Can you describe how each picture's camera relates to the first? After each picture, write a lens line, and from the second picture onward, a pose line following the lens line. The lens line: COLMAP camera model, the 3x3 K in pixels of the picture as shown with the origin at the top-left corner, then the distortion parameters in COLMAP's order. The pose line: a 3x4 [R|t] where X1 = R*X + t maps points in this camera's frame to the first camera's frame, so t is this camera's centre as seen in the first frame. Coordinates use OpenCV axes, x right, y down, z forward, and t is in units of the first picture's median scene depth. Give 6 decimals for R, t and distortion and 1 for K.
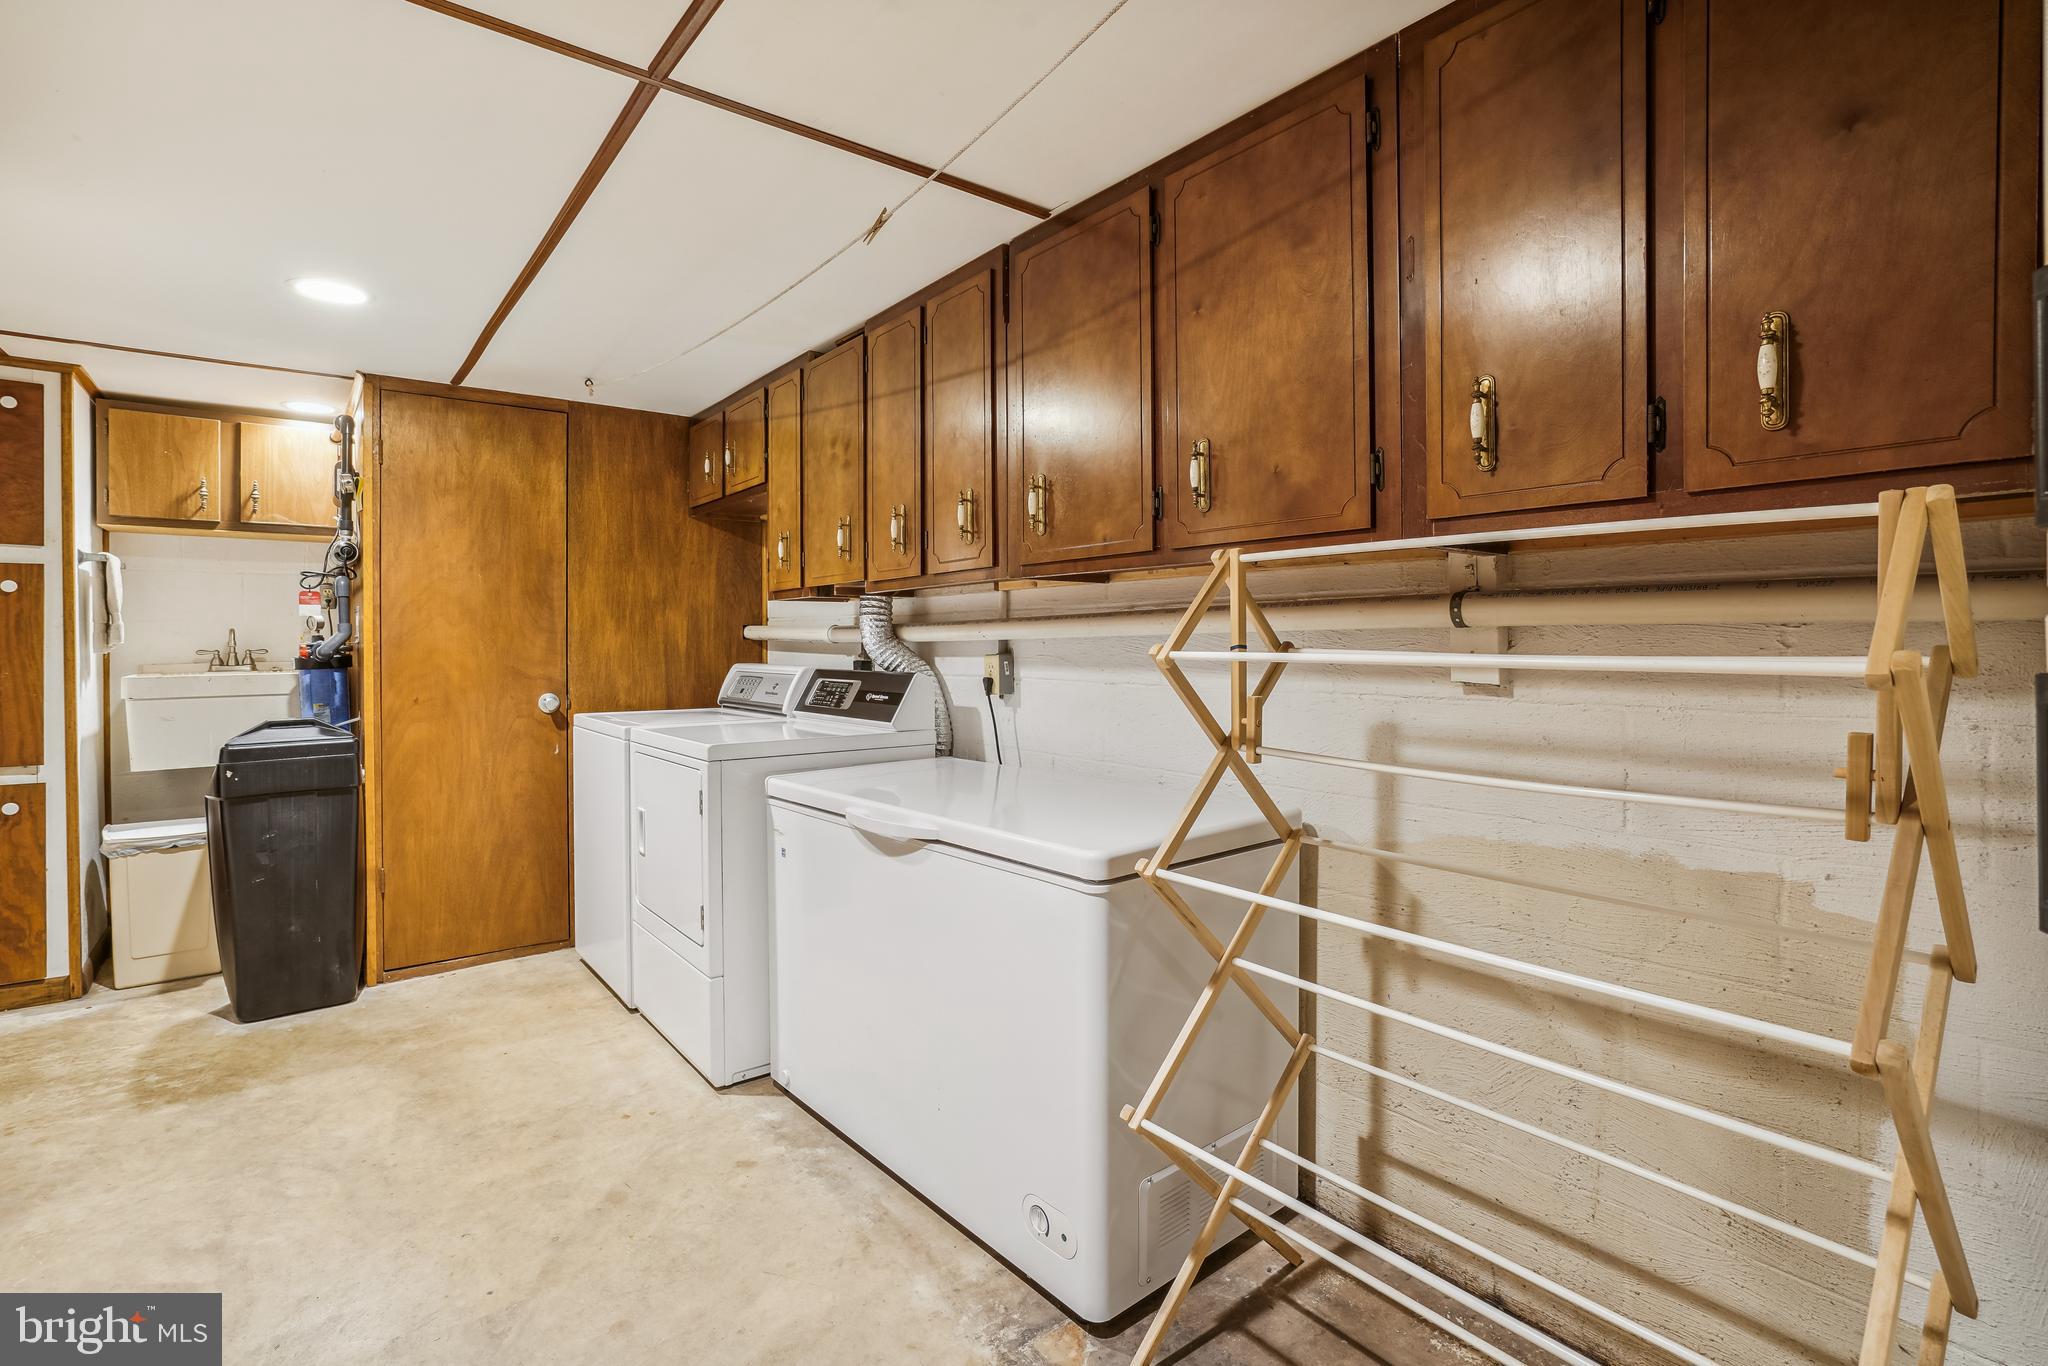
lens RADIAL K [[947.0, 0, 1026.8], [0, 947.0, 666.3], [0, 0, 1]] dist [-0.040622, 0.017724]
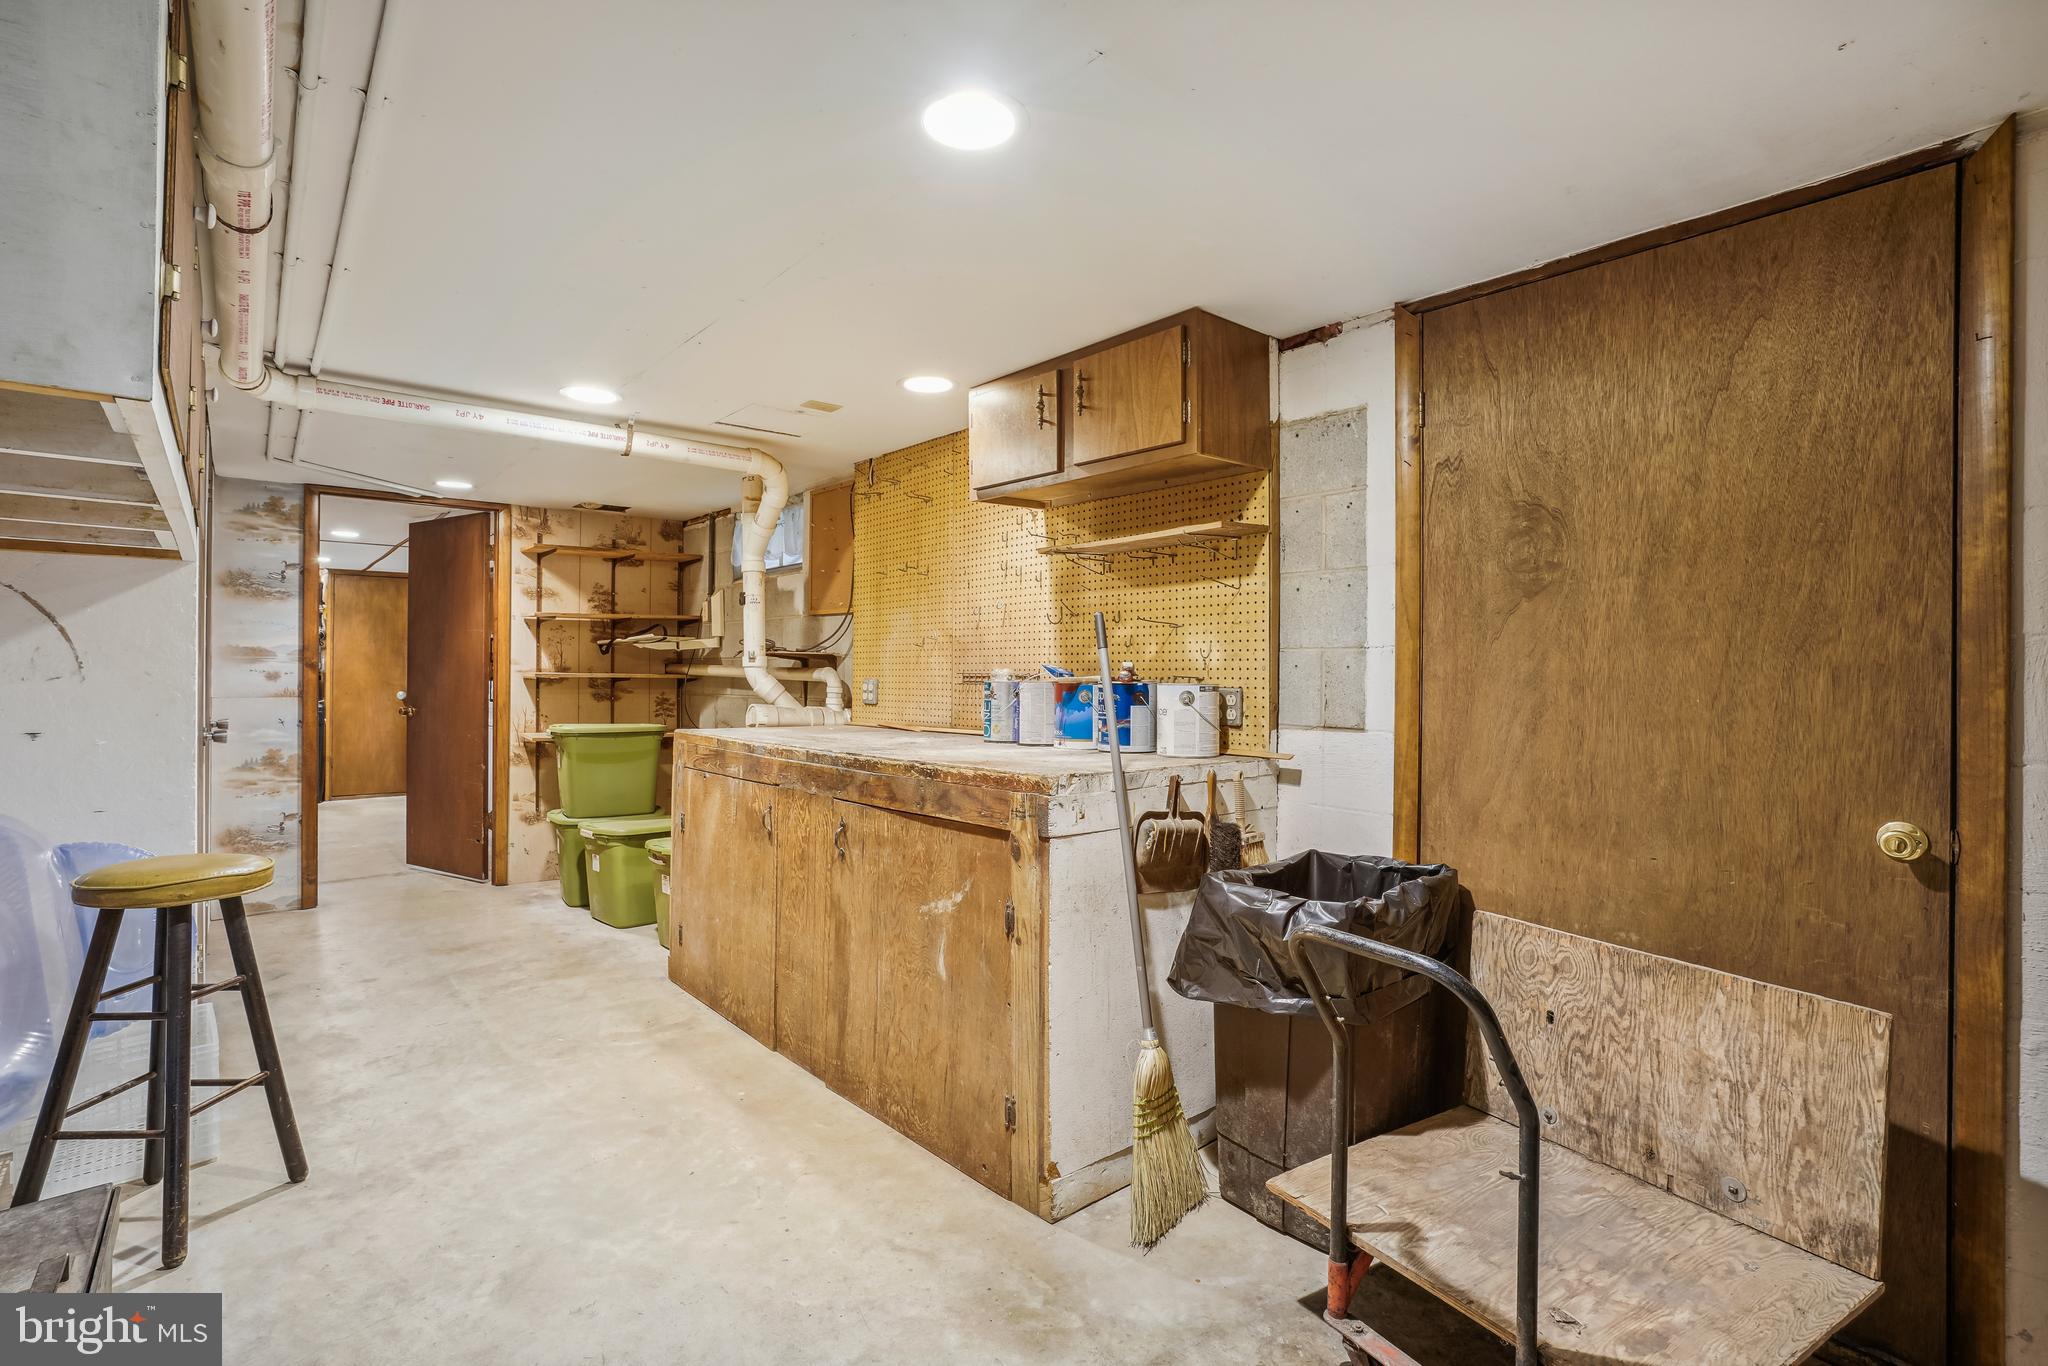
lens RADIAL K [[947.0, 0, 1021.5], [0, 947.0, 680.9], [0, 0, 1]] dist [-0.040622, 0.017724]
pose [[0.999527, 0.007054, 0.029943, 1.113468], [-0.006722, 0.999915, -0.011180, 0.018893], [-0.030020, 0.010973, 0.999489, -1.600905]]
